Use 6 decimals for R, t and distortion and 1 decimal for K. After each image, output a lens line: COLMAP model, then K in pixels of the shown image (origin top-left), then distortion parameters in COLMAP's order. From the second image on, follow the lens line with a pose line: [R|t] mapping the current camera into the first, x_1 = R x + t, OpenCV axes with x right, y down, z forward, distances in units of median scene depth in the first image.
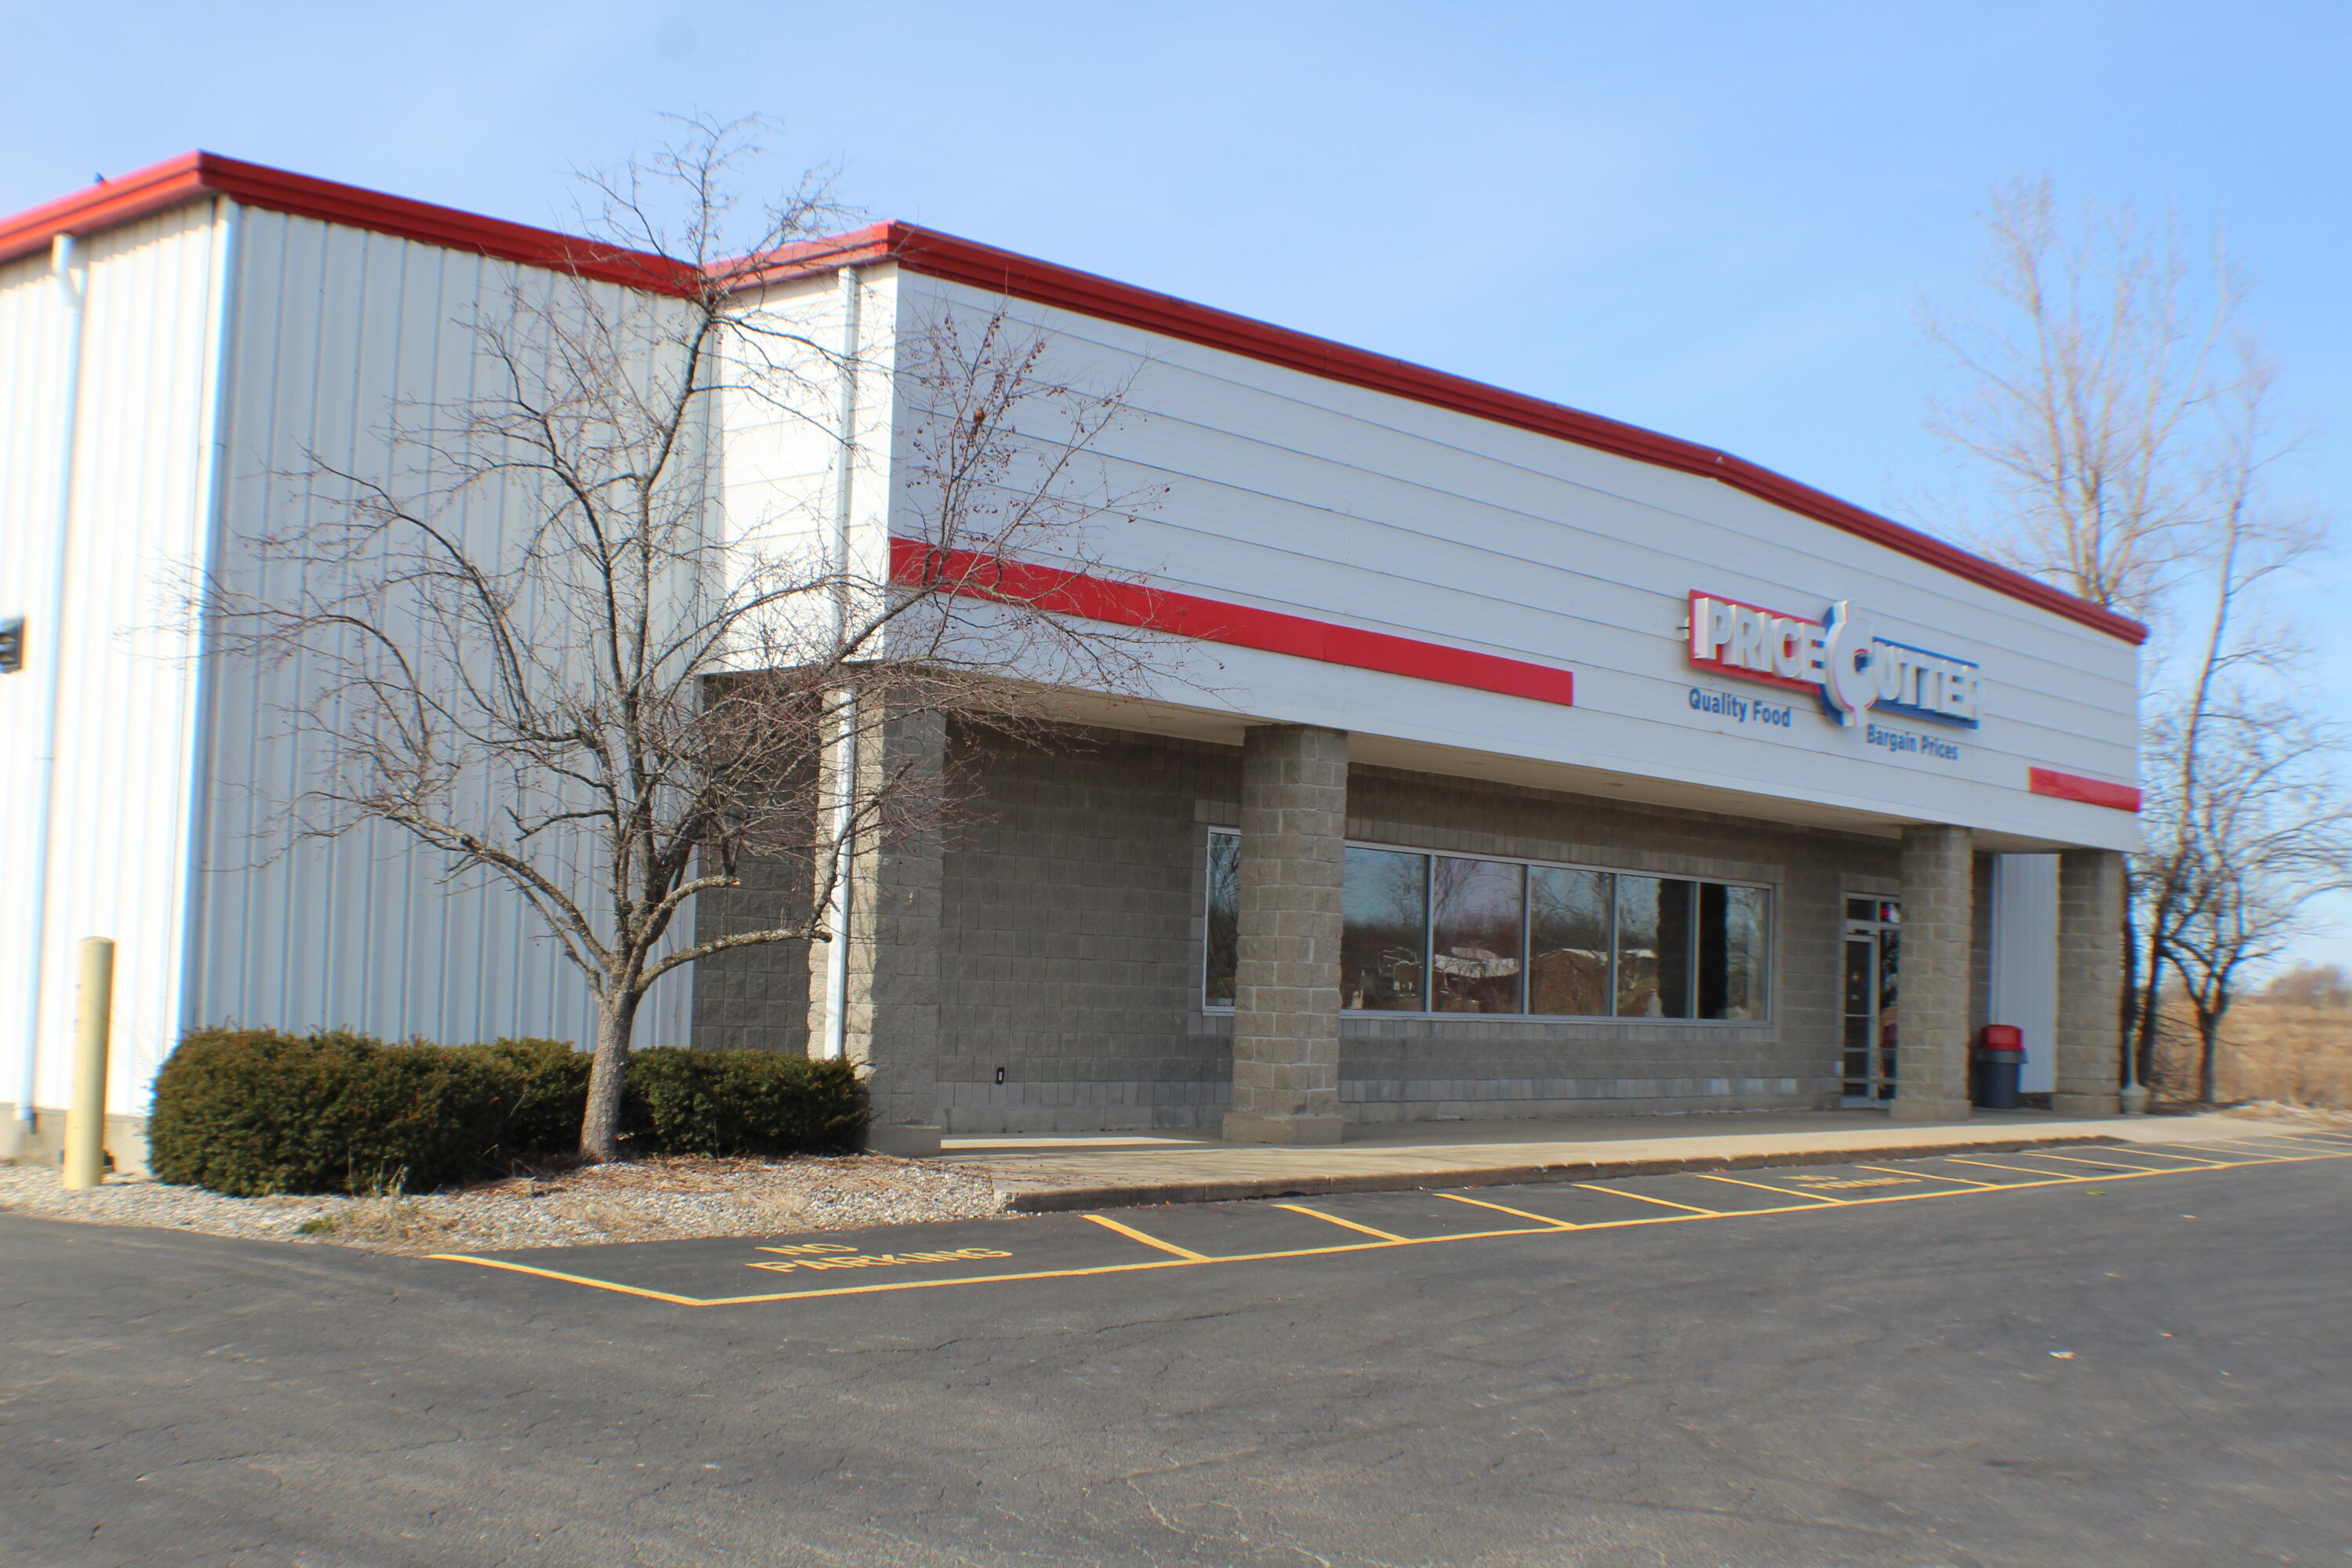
lens RADIAL K [[2889.2, 0, 1176.0], [0, 2889.2, 784.0], [0, 0, 1]] dist [-0.170594, 0.096787]
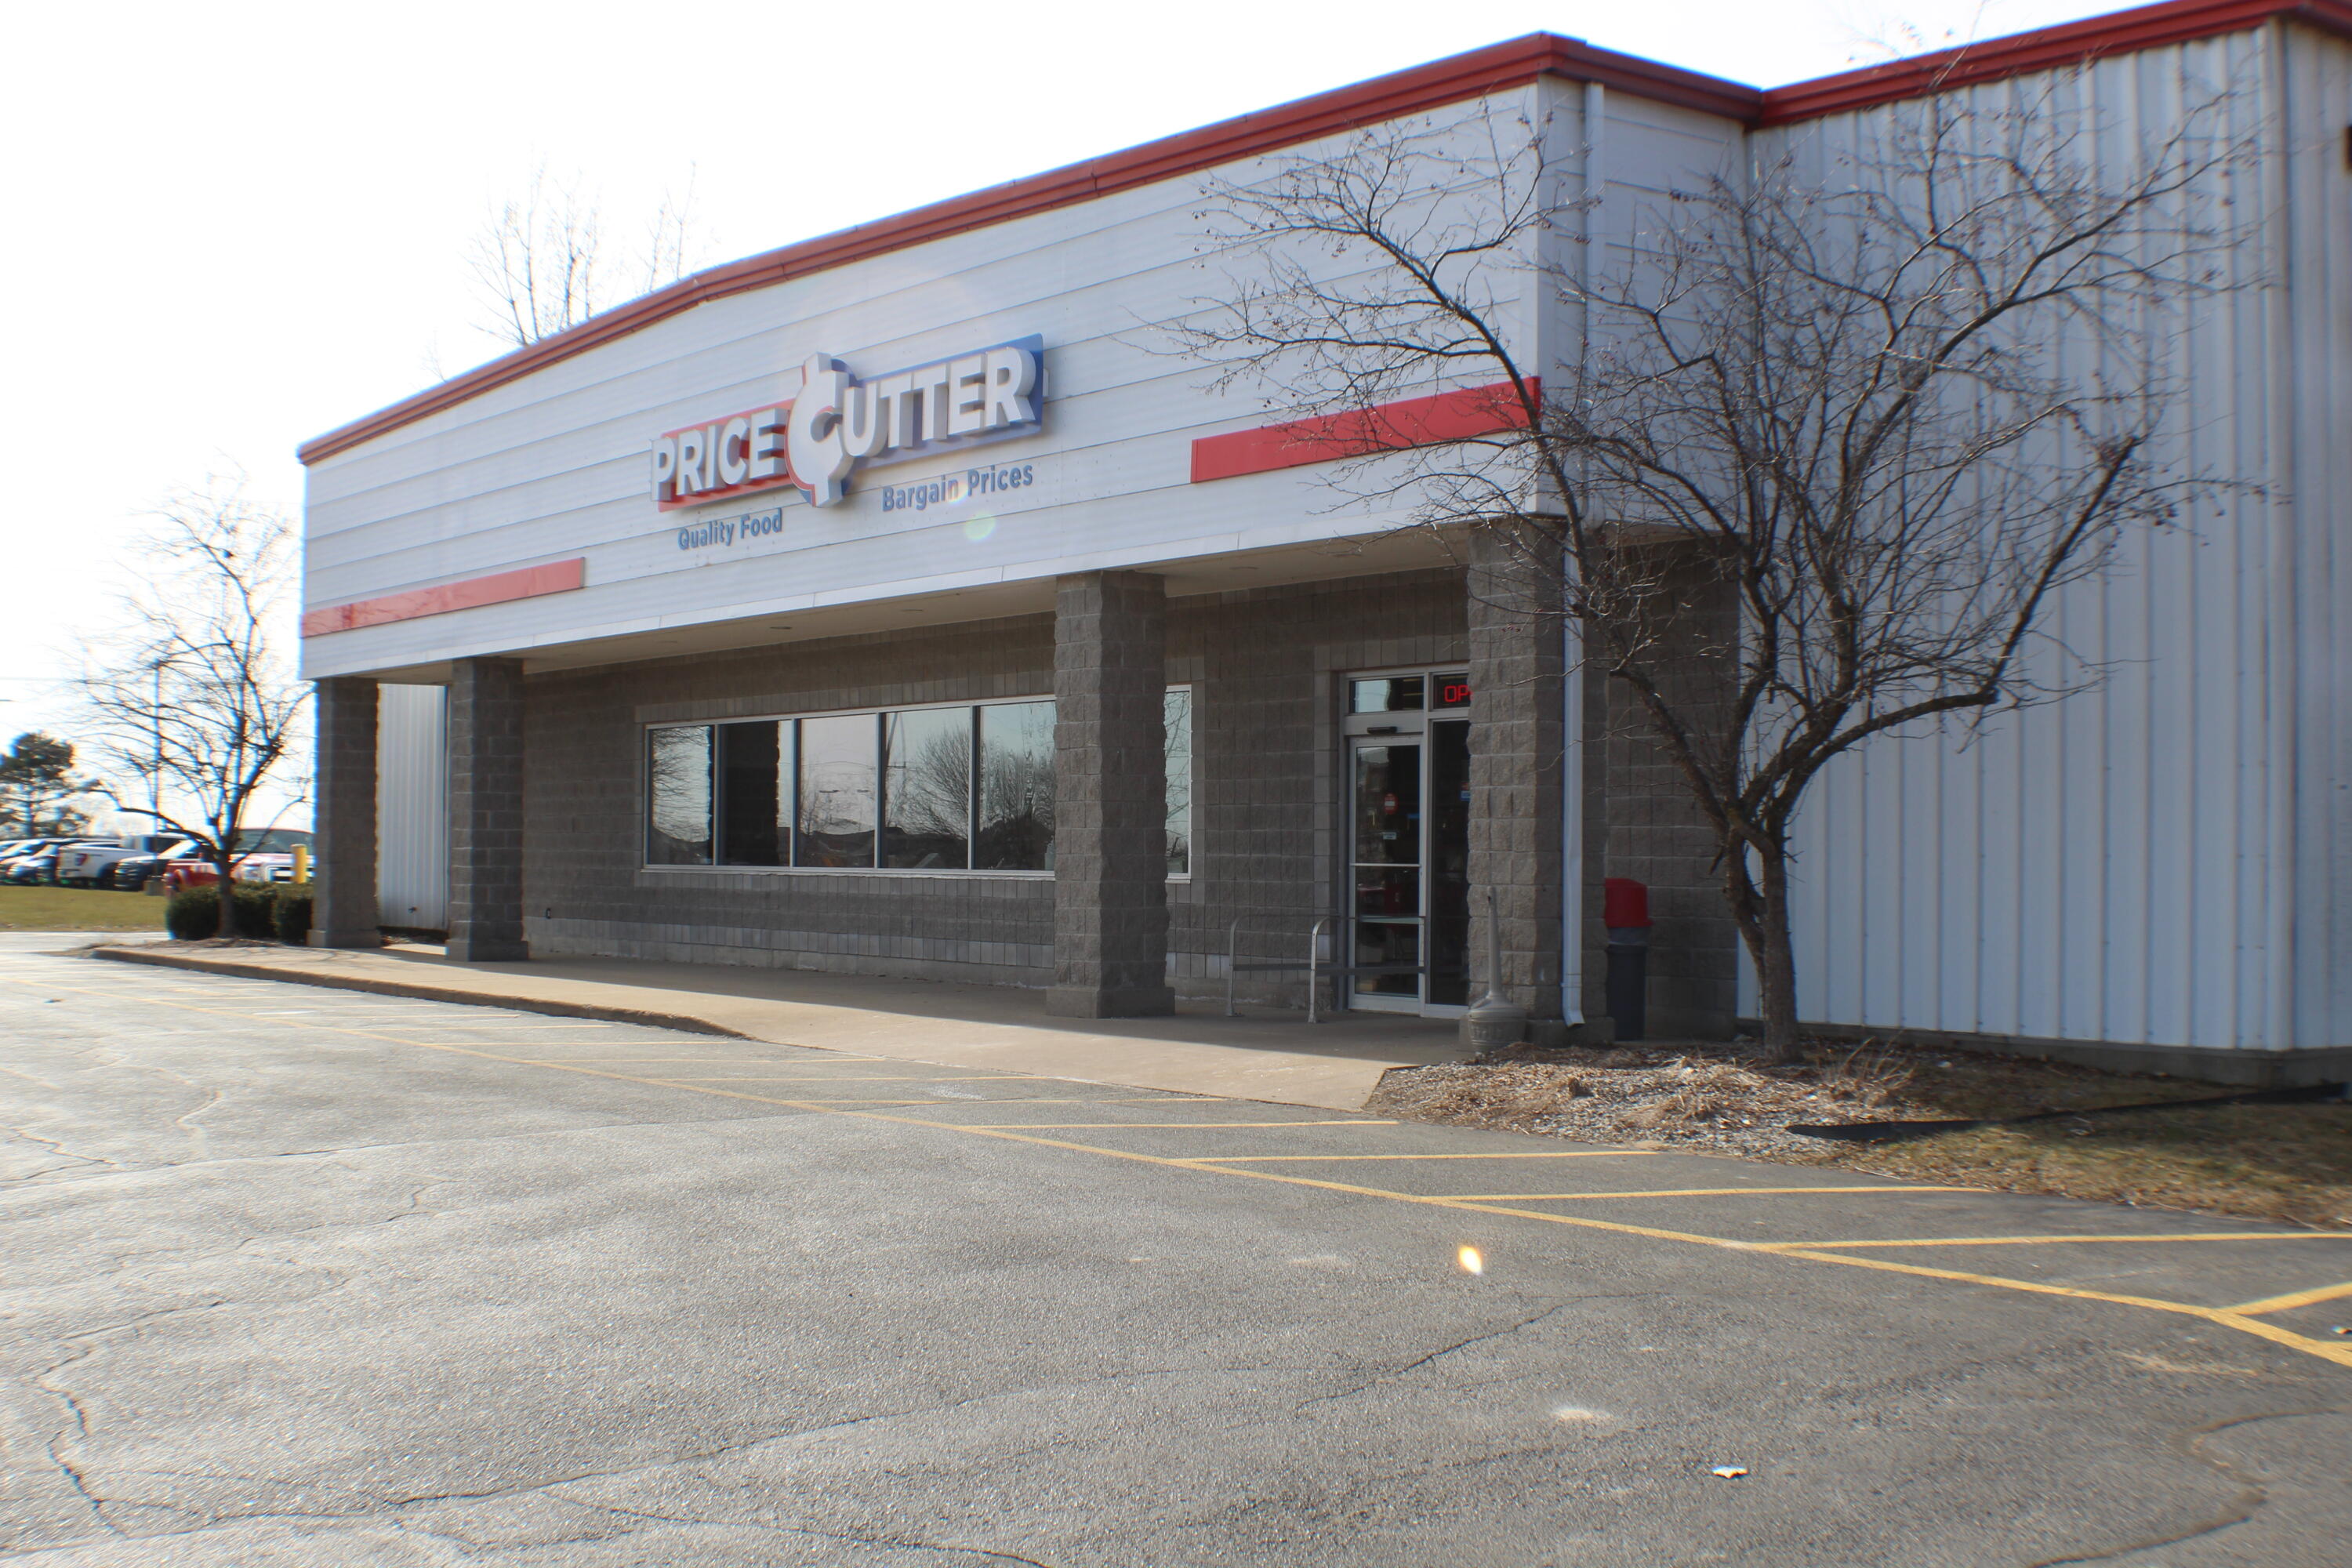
lens RADIAL K [[2889.2, 0, 1176.0], [0, 2889.2, 784.0], [0, 0, 1]] dist [-0.170594, 0.096787]
pose [[-0.244825, -0.055384, -0.967984, 1.075527], [0.058514, 0.995703, -0.071769, 0.132380], [0.967800, -0.074211, -0.240532, 1.386237]]
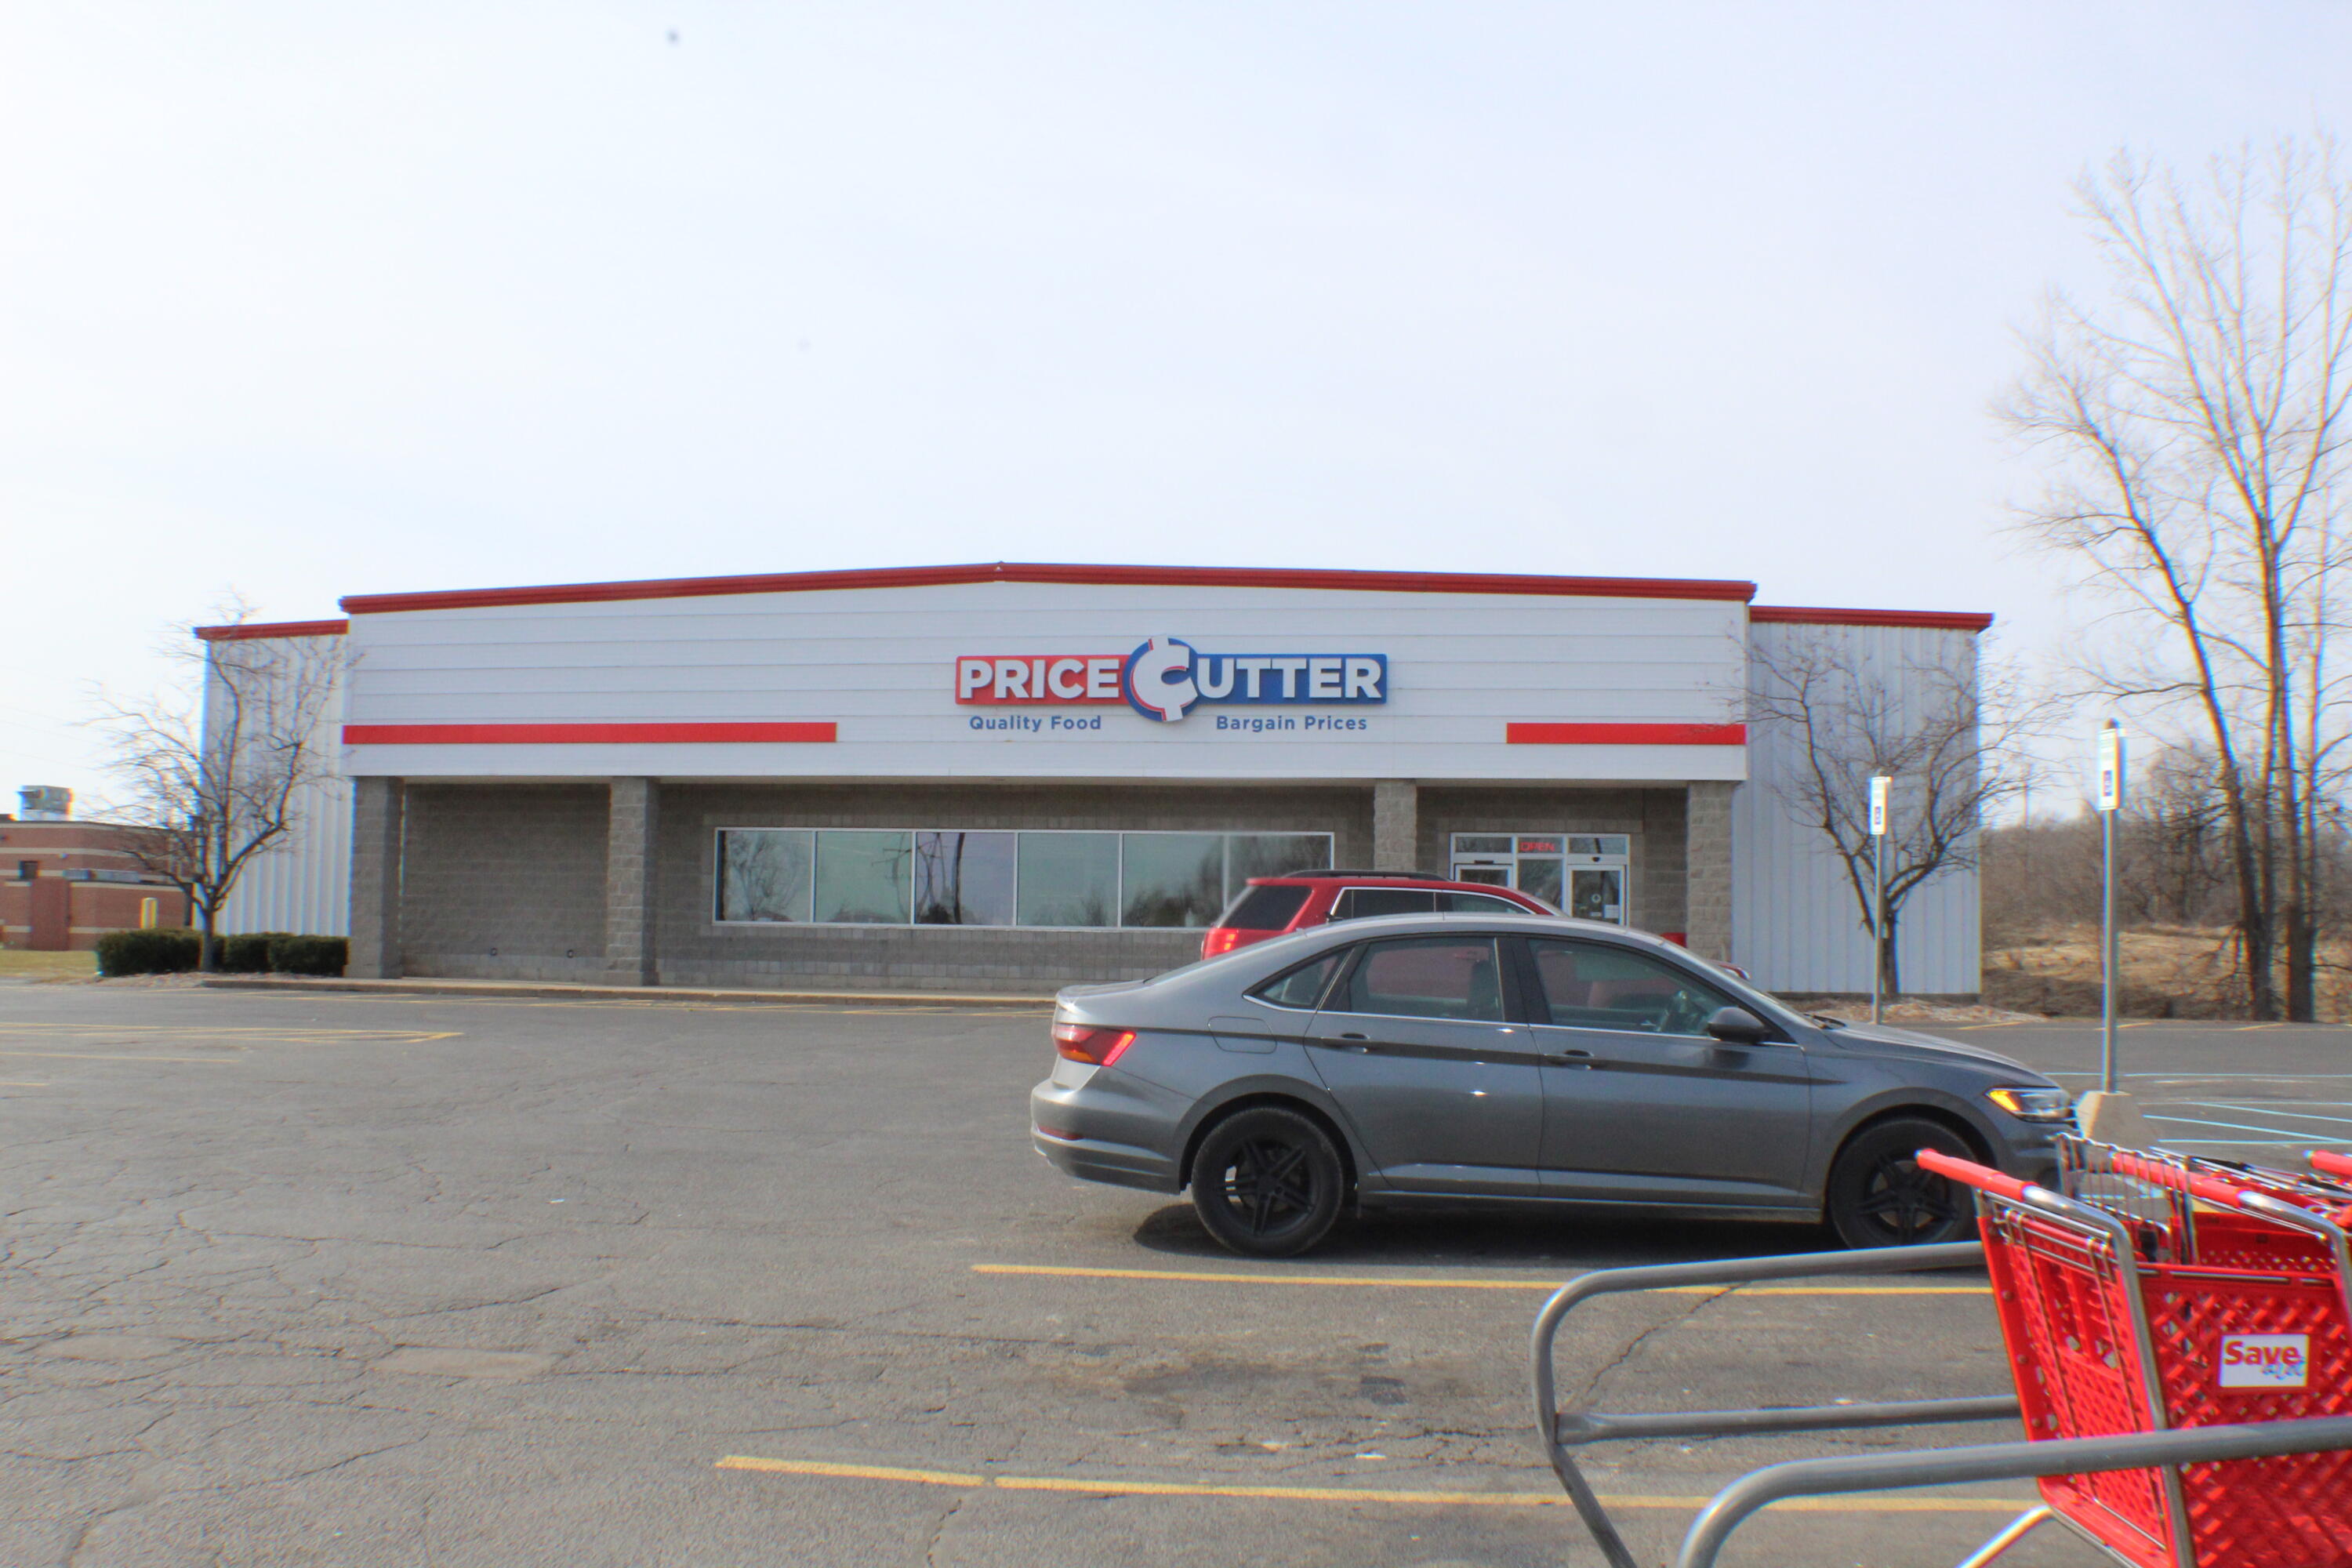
lens RADIAL K [[2135.3, 0, 1177.8], [0, 2135.3, 822.4], [0, 0, 1]] dist [-0.197847, 0.003343]
pose [[0.527428, -0.073423, -0.846421, 1.231871], [0.063905, 0.996865, -0.046652, 0.087259], [0.847193, -0.029485, 0.530467, 0.464814]]
